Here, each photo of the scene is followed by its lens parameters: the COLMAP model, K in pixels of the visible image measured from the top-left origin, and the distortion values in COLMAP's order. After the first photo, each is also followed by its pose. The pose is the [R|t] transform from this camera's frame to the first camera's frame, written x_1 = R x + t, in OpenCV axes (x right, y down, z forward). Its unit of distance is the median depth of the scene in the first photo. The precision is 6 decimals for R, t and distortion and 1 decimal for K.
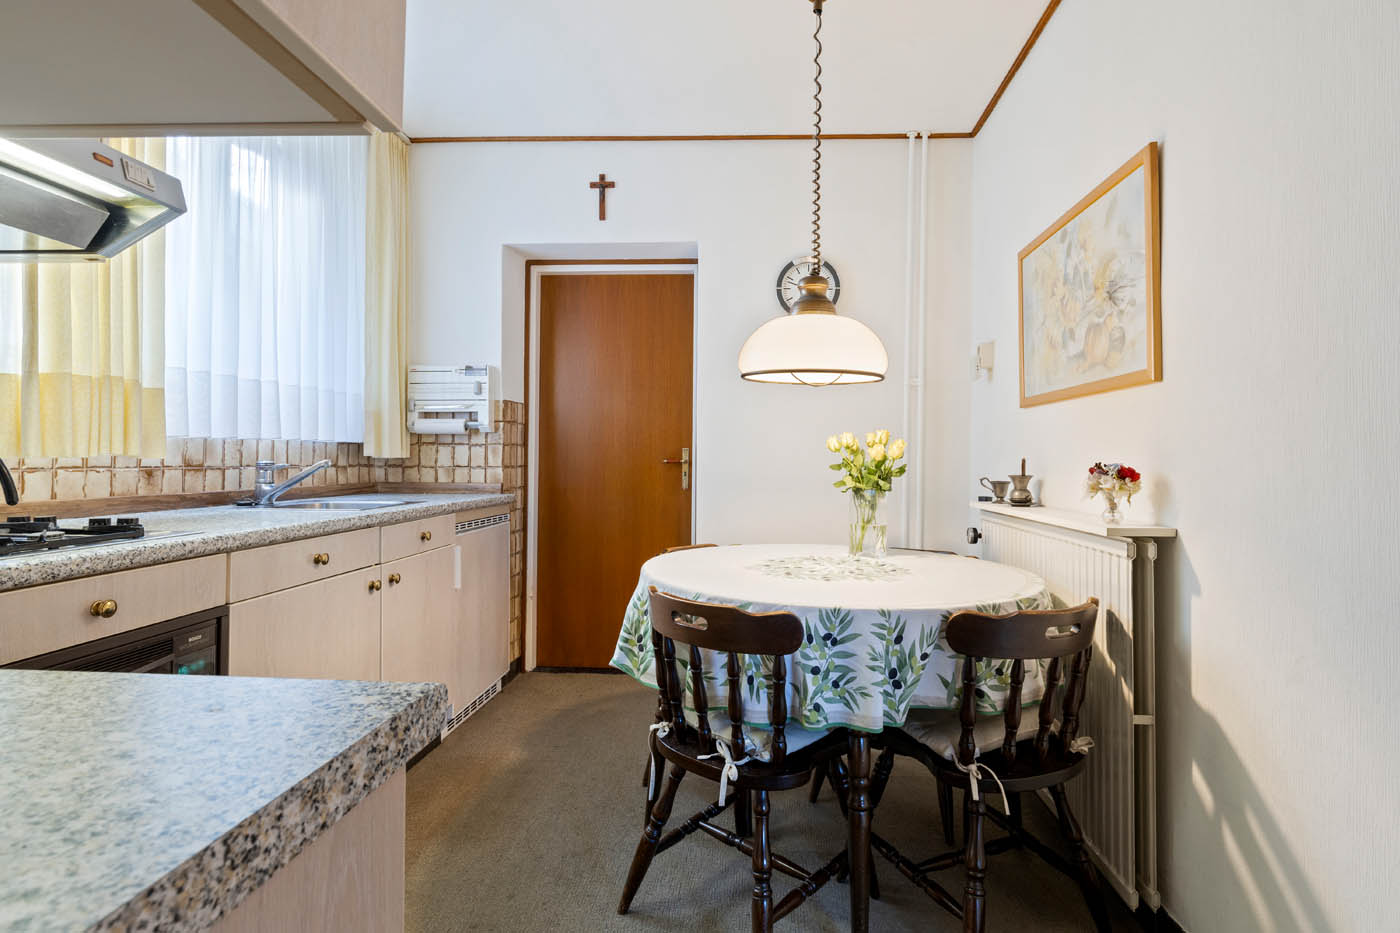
lens RADIAL K [[701.8, 0, 738.2], [0, 701.8, 454.9], [0, 0, 1]] dist [0.007280, 0.000873]
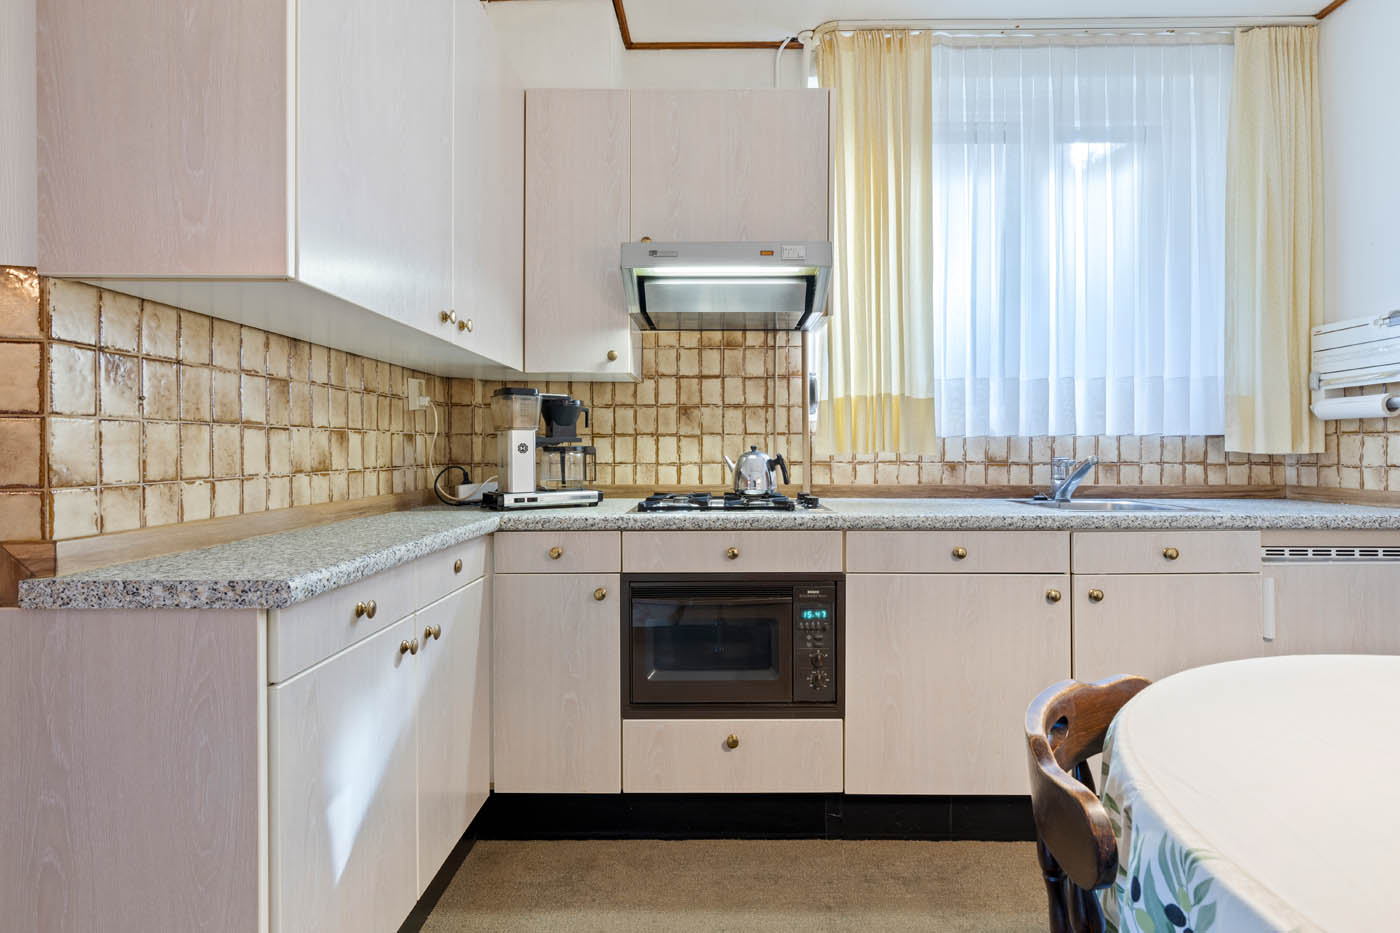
lens RADIAL K [[701.8, 0, 702.5], [0, 701.8, 460.8], [0, 0, 1]] dist [0.007280, 0.000873]
pose [[0.030285, 0.006112, -0.999523, 0.290851], [0.006149, 0.999961, 0.006301, 0.003912], [0.999522, -0.006337, 0.030247, 0.420968]]
